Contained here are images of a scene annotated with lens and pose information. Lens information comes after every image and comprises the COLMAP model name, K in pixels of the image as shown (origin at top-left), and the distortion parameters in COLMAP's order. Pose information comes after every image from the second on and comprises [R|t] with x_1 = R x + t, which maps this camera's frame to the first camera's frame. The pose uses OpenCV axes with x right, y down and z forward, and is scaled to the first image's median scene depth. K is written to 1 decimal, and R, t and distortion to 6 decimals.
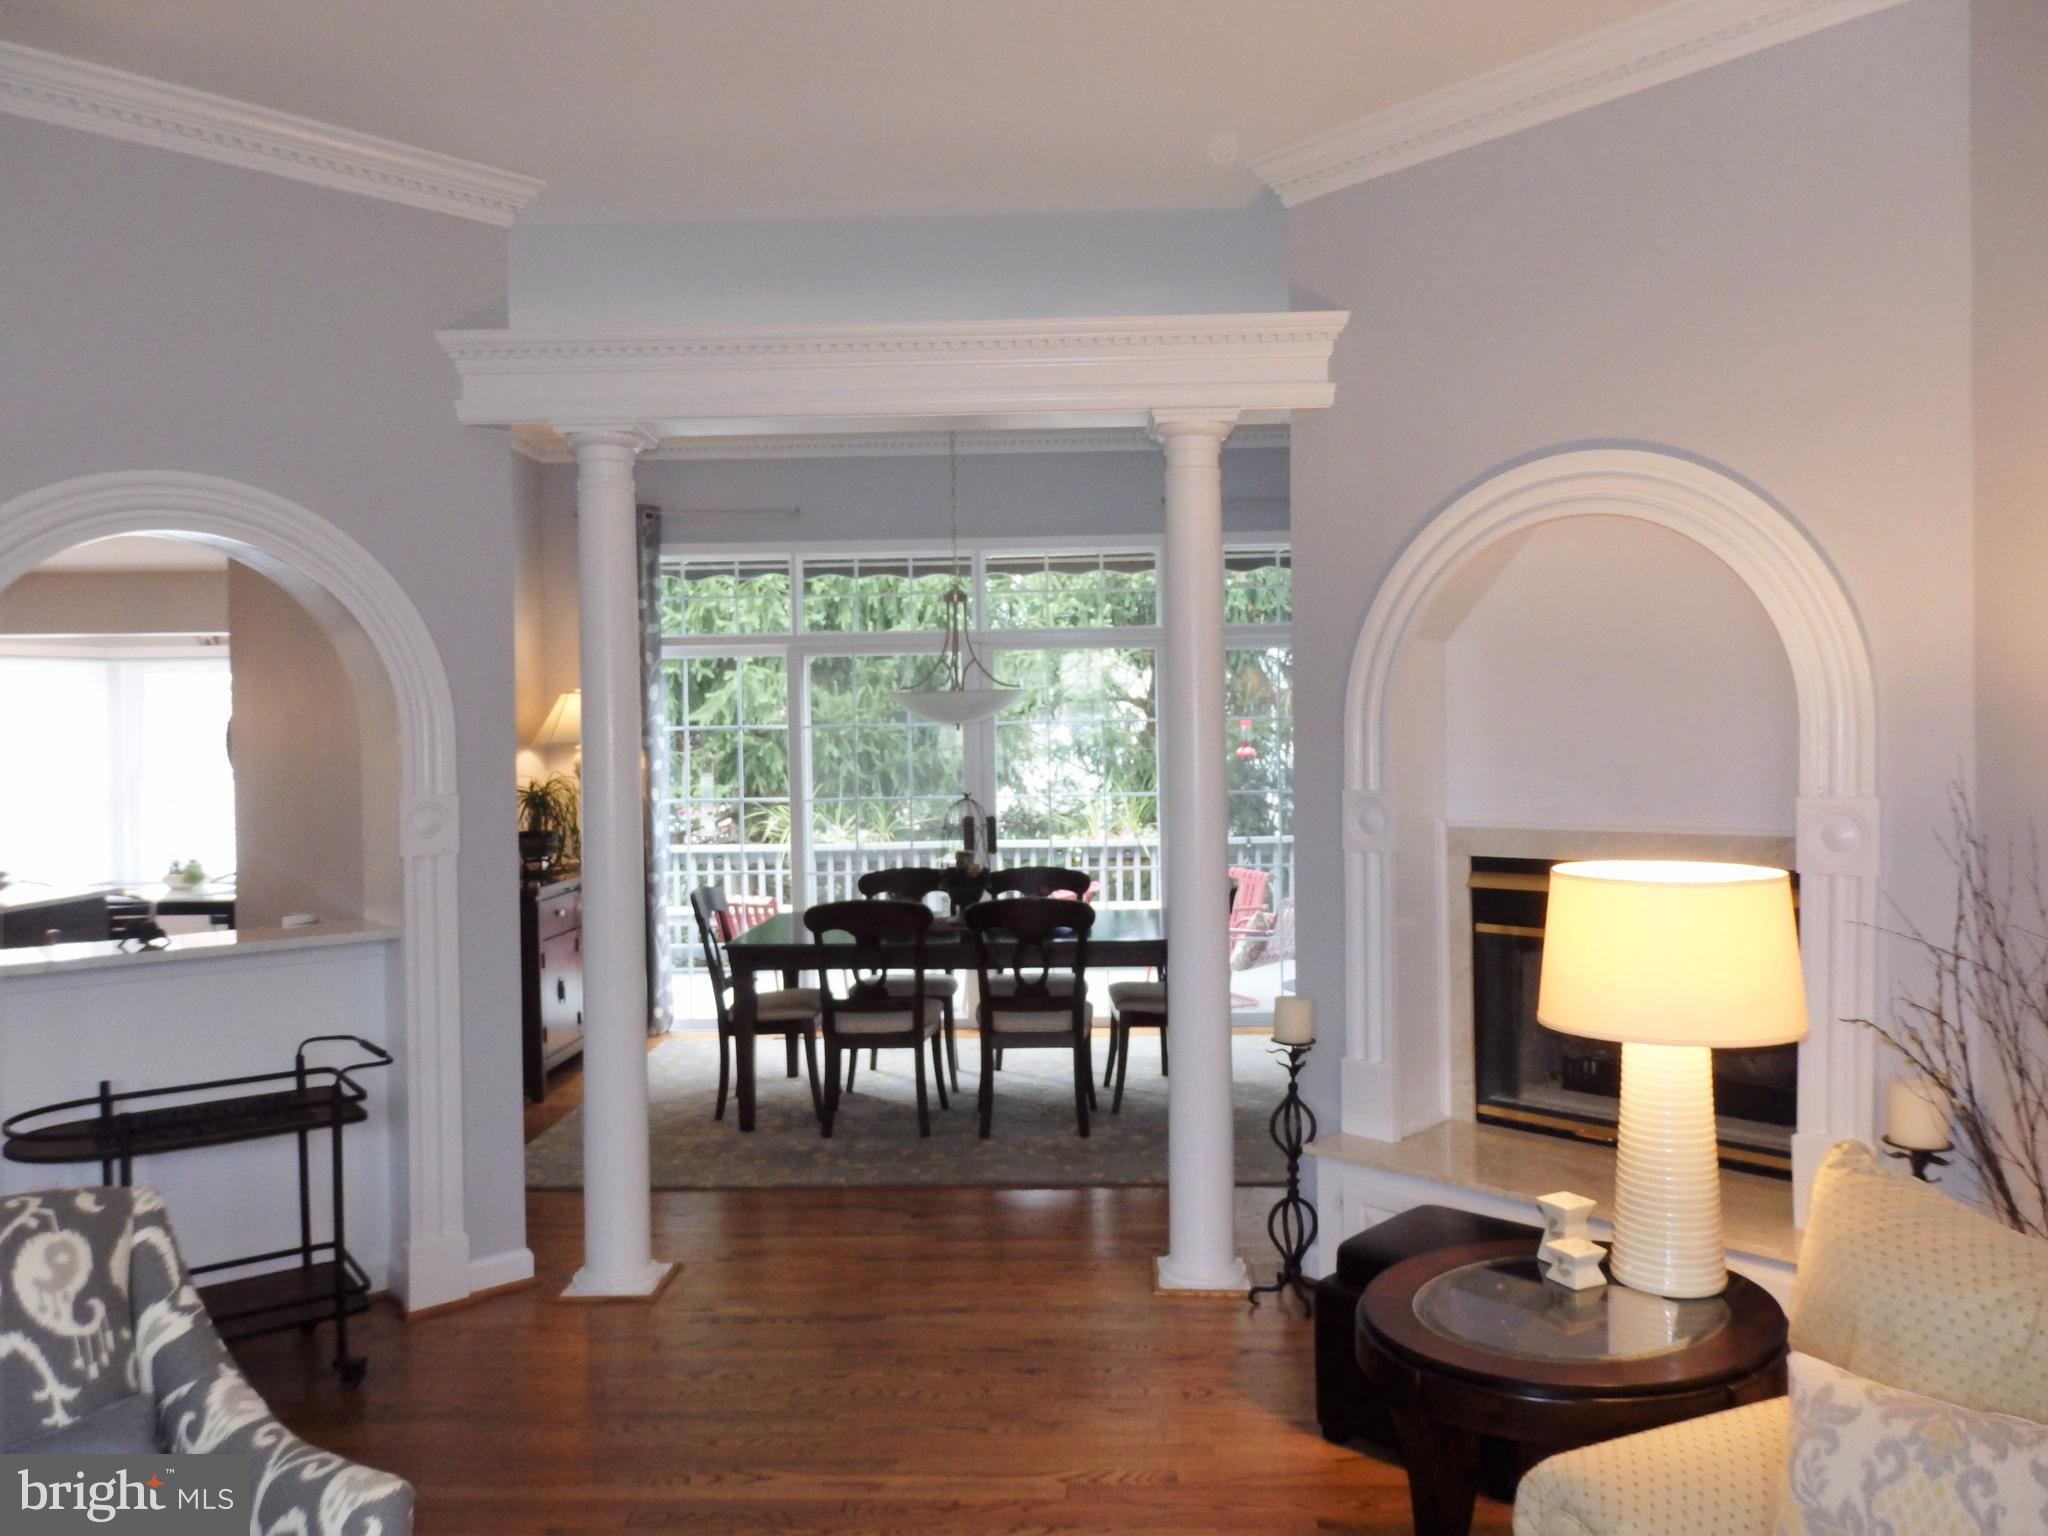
lens RADIAL K [[1509.8, 0, 1043.0], [0, 1509.8, 759.0], [0, 0, 1]] dist [-0.001325, -0.001045]
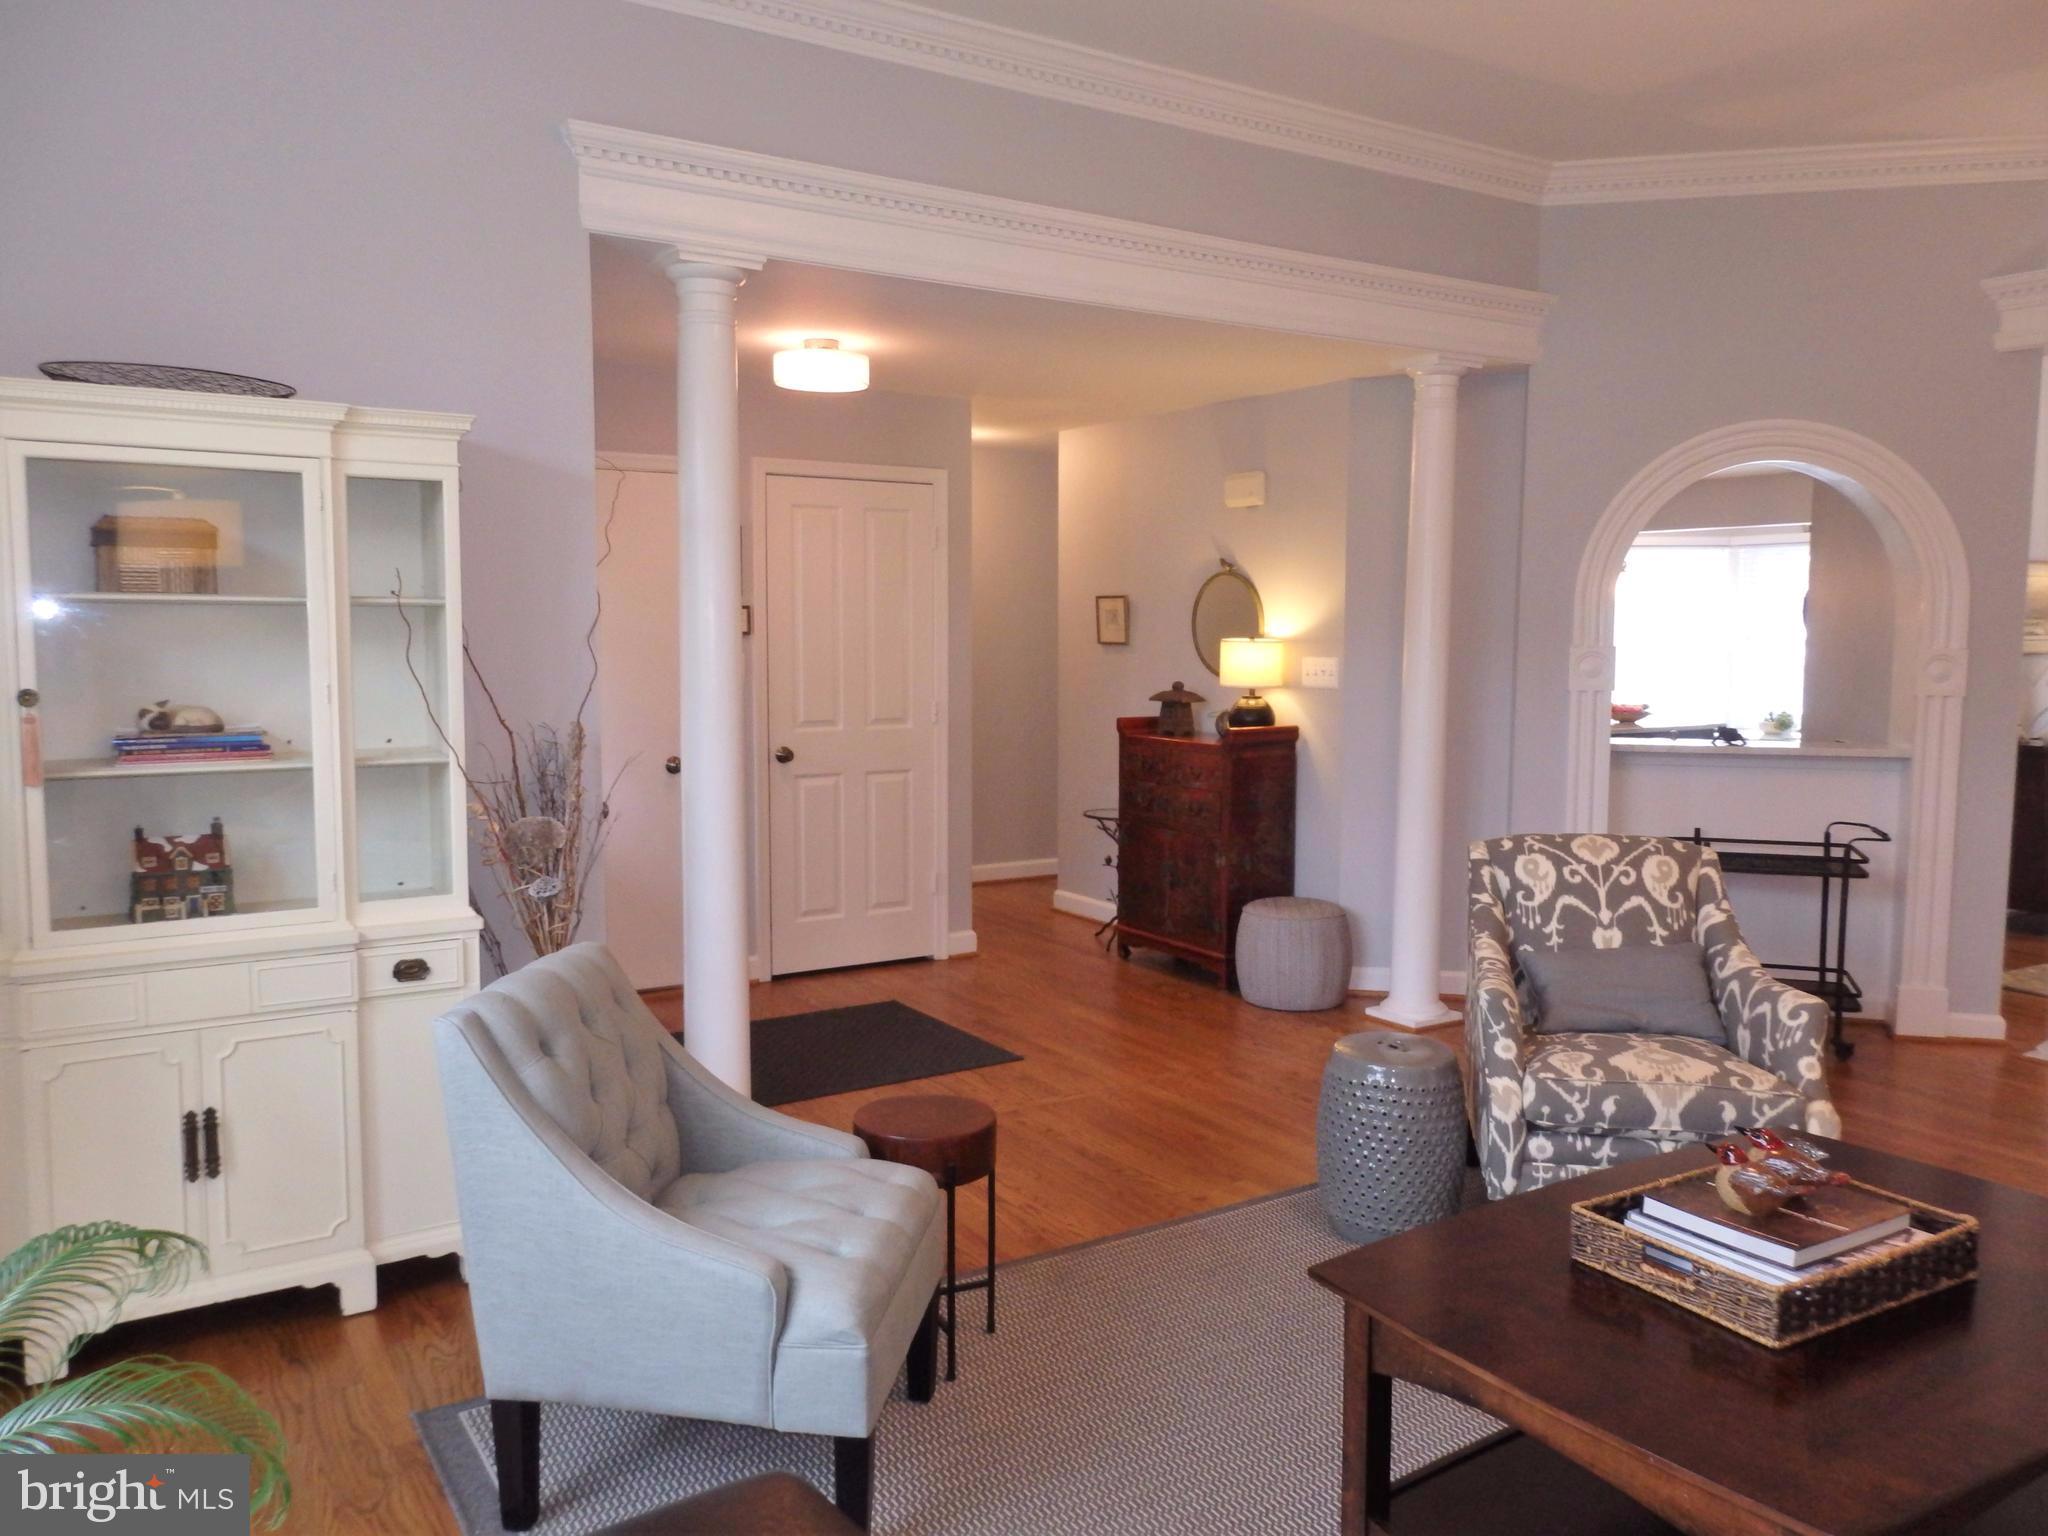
lens RADIAL K [[1509.8, 0, 1043.0], [0, 1509.8, 759.0], [0, 0, 1]] dist [-0.001325, -0.001045]
pose [[0.554166, 0.088839, -0.827652, 0.472621], [-0.022569, 0.995527, 0.091747, 0.032773], [0.832100, -0.032164, 0.553692, -0.694371]]
